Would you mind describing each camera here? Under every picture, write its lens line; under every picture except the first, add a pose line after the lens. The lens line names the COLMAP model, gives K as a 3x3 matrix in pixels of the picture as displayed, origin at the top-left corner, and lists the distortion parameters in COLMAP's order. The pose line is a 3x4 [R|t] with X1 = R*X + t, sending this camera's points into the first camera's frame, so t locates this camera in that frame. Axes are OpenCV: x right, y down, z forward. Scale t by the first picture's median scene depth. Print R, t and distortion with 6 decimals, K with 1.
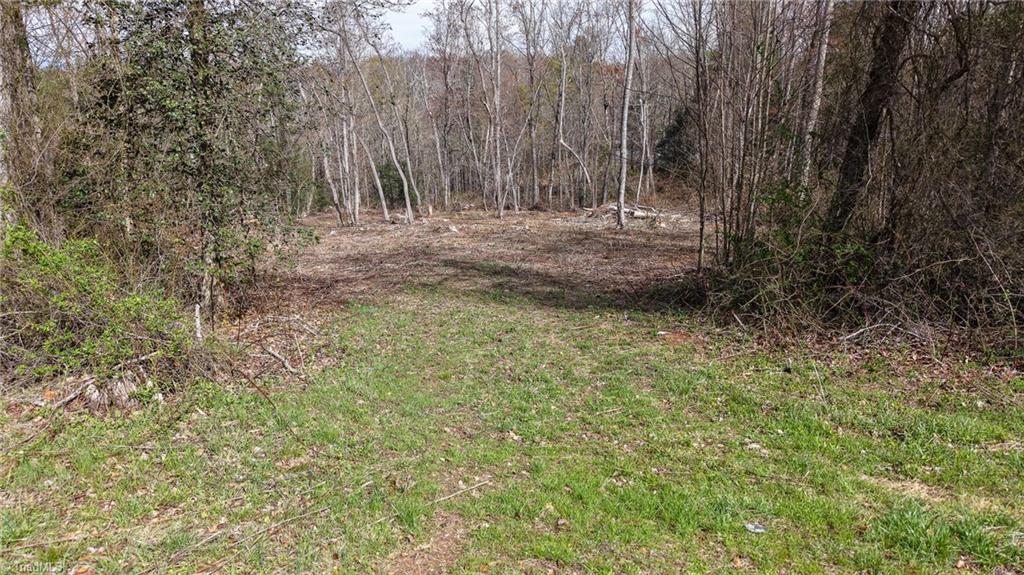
lens RADIAL K [[683.2, 0, 509.5], [0, 683.2, 292.8], [0, 0, 1]] dist [0.006742, -0.004295]
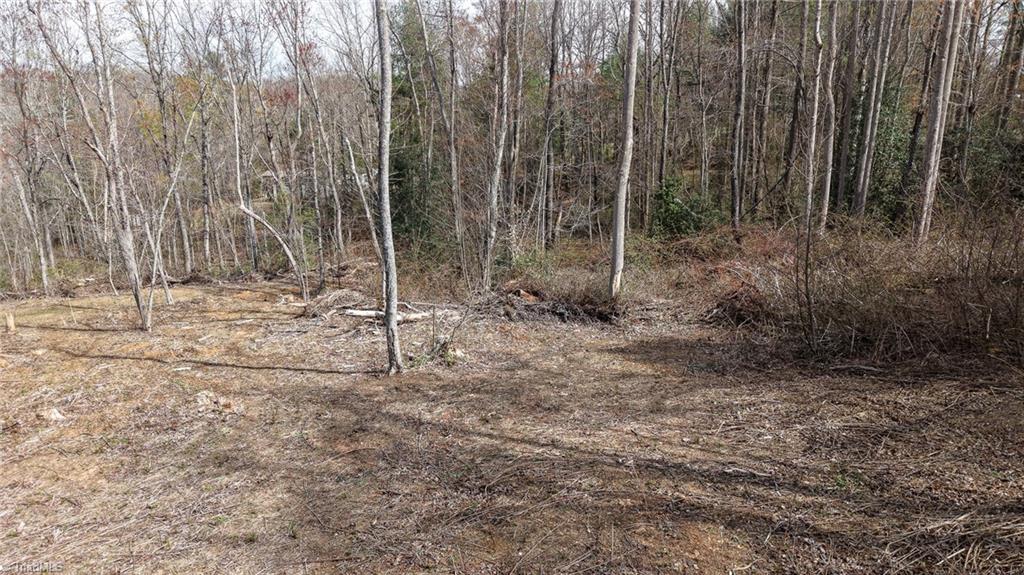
lens RADIAL K [[683.2, 0, 509.5], [0, 683.2, 292.8], [0, 0, 1]] dist [0.006742, -0.004295]
pose [[0.876535, -0.121543, 0.465739, -0.008026], [0.133183, 0.991059, 0.007981, -0.062724], [-0.462545, 0.055033, 0.884886, 0.173642]]
